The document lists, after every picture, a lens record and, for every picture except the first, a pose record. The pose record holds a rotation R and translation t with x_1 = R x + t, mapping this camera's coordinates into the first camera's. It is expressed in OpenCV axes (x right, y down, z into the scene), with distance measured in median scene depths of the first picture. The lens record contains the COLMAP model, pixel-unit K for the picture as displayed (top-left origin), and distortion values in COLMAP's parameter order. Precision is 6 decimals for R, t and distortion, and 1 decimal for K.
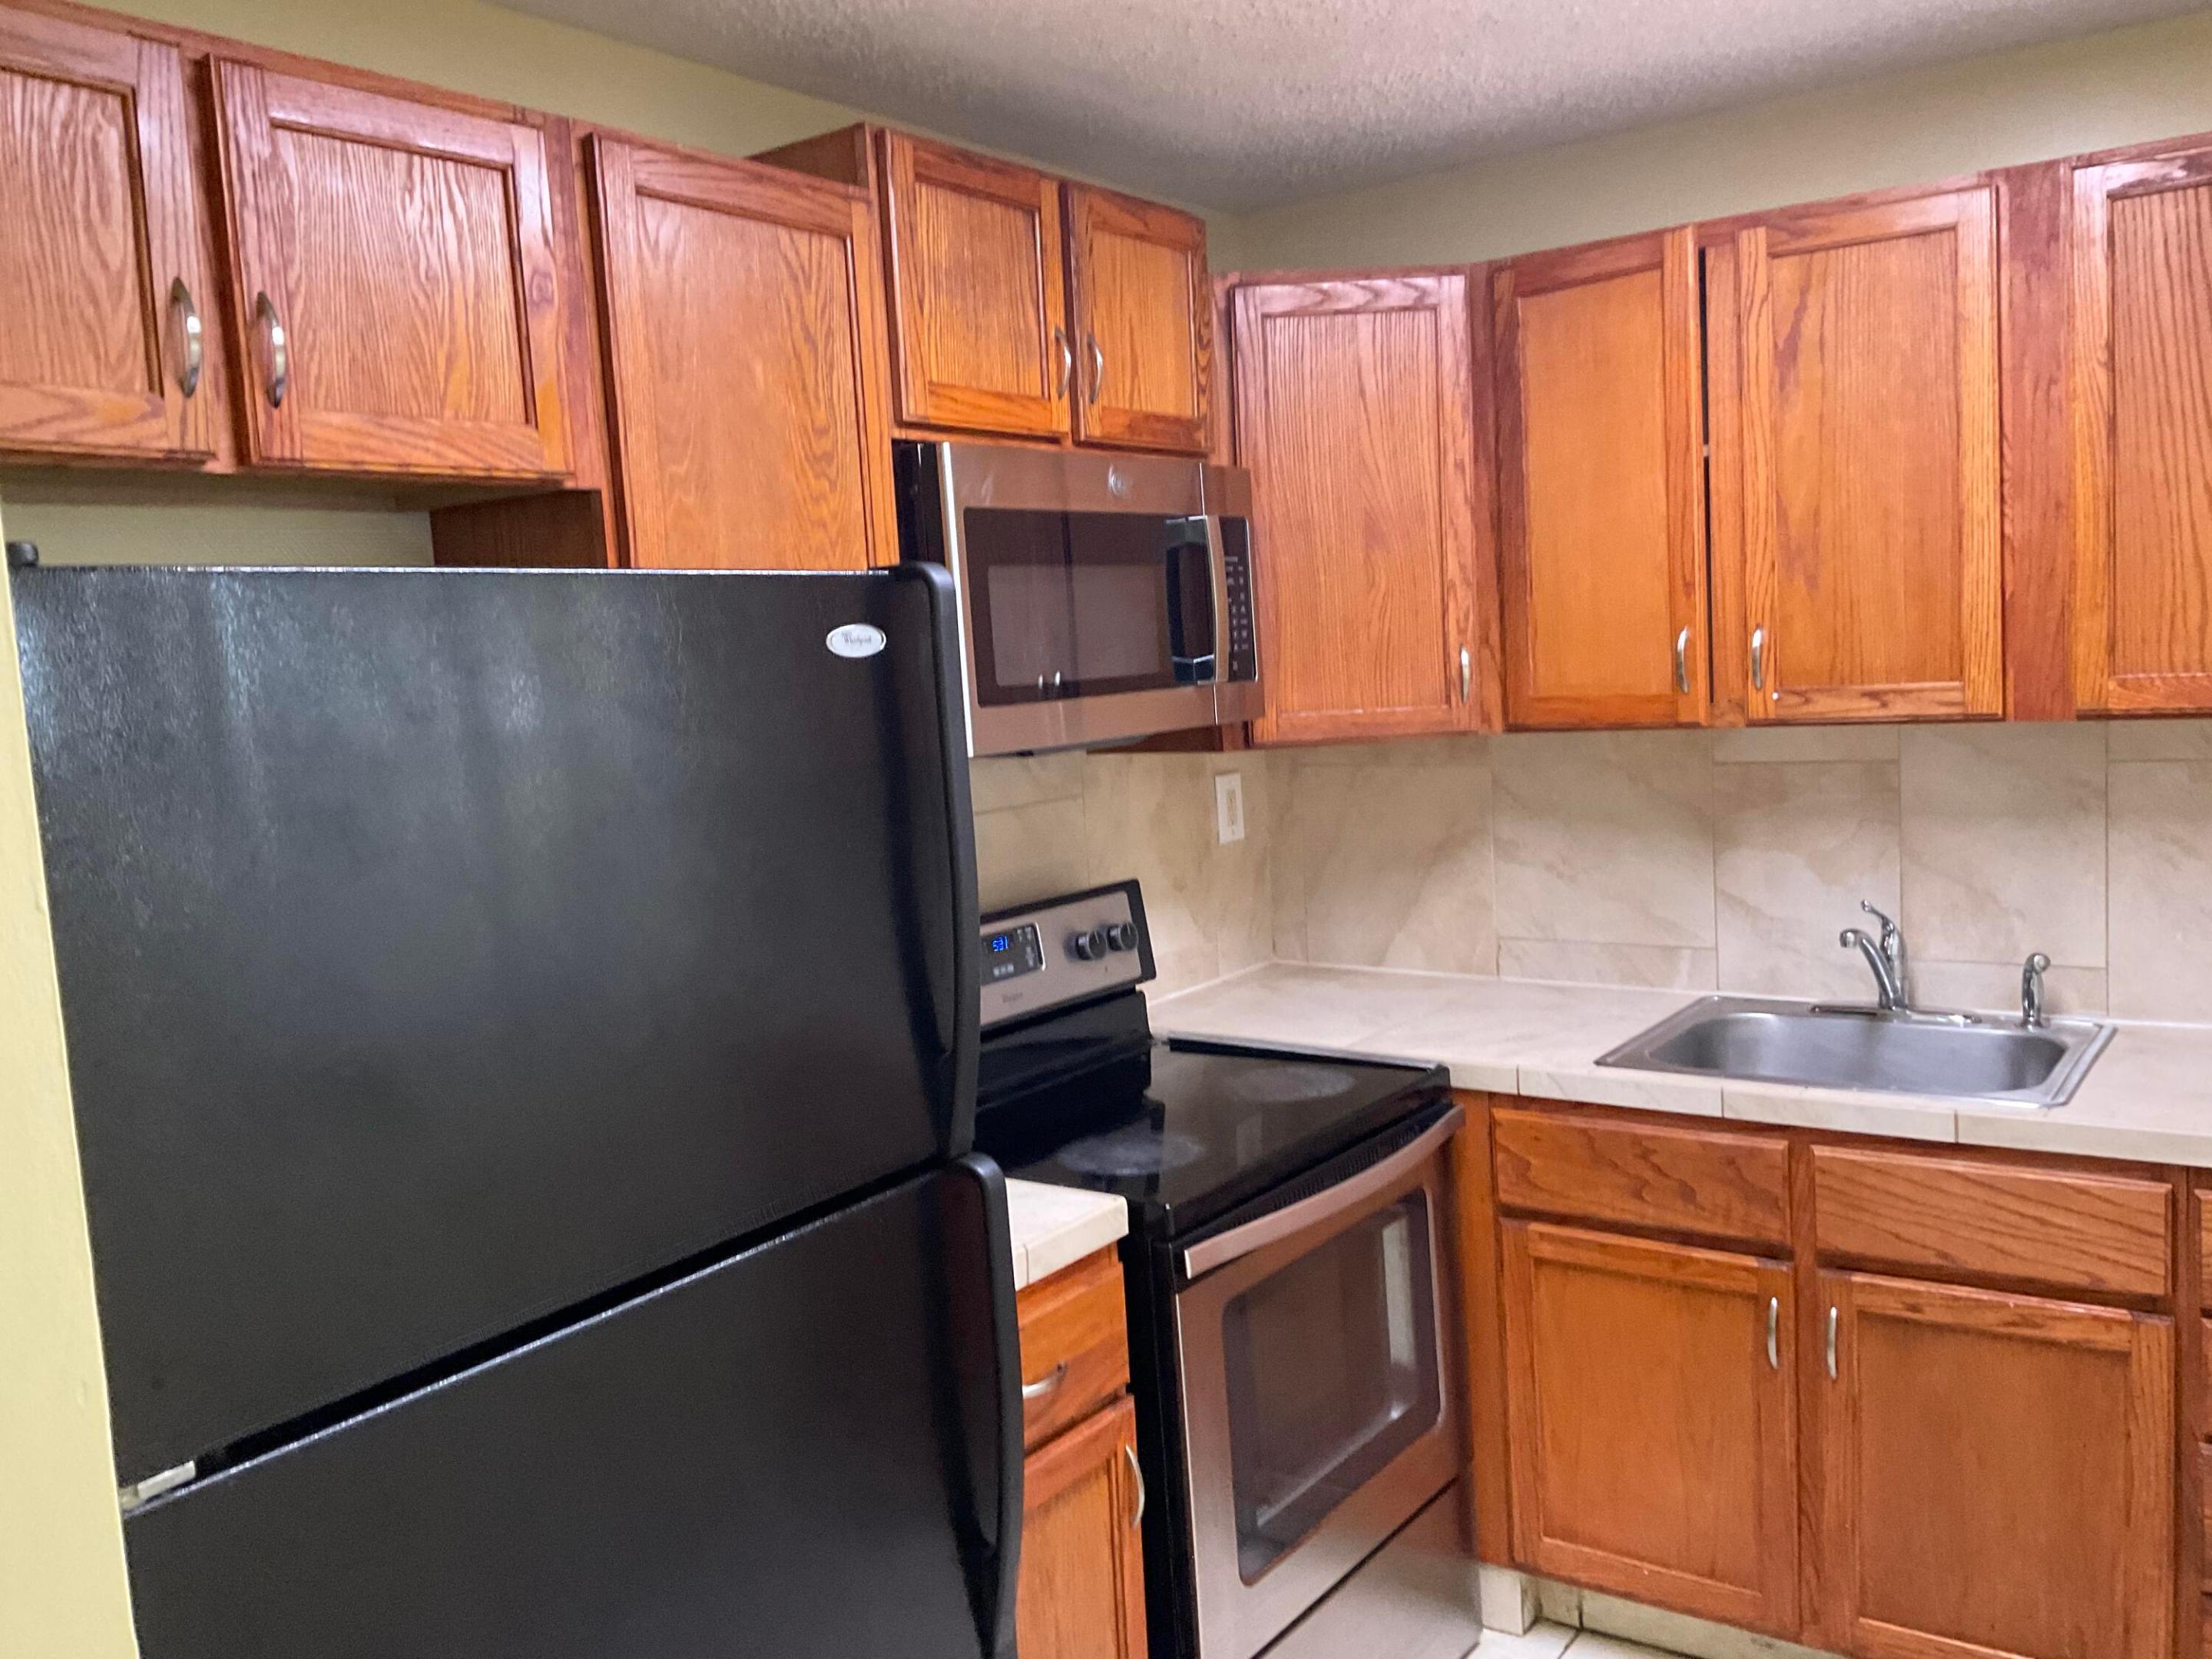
lens RADIAL K [[1829.9, 0, 1108.4], [0, 1829.9, 836.2], [0, 0, 1]] dist [0.130900, -0.276695]
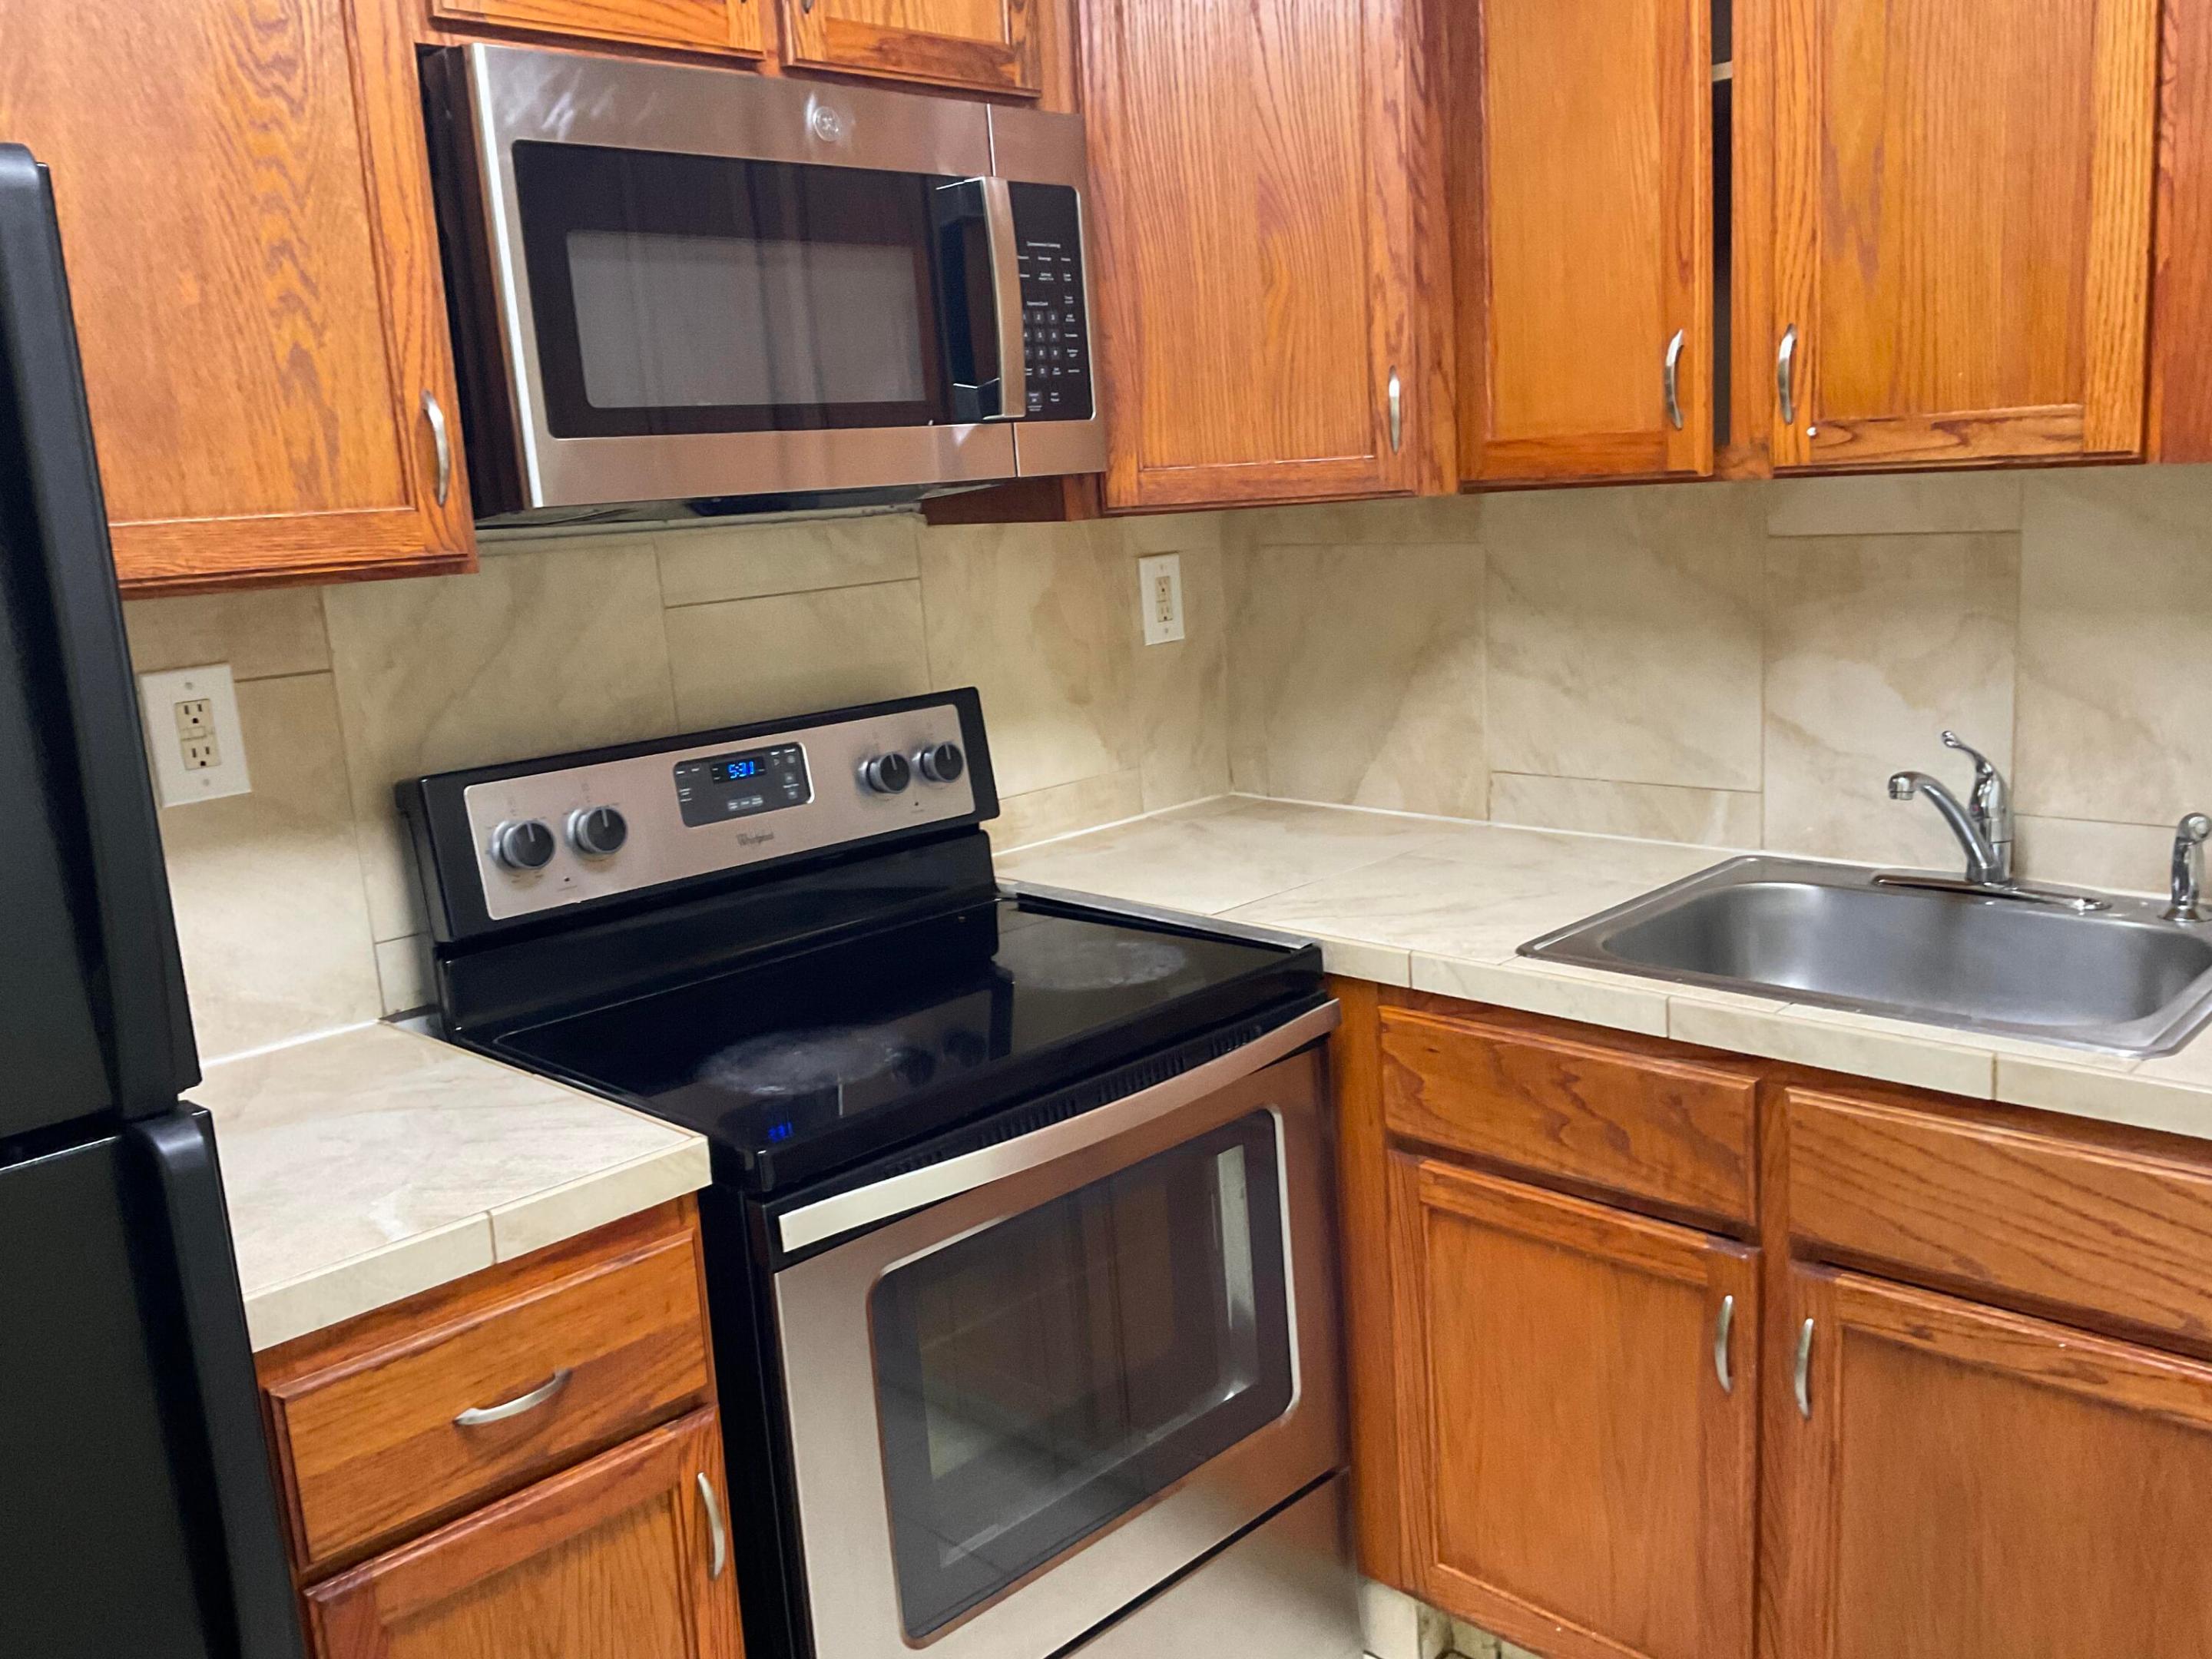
lens RADIAL K [[1823.0, 0, 1093.3], [0, 1823.0, 835.7], [0, 0, 1]] dist [0.111841, -0.221459]
pose [[0.987168, 0.028203, -0.157176, 0.210368], [-0.011680, 0.994396, 0.105073, 0.004515], [0.159259, -0.101889, 0.981965, 0.272085]]
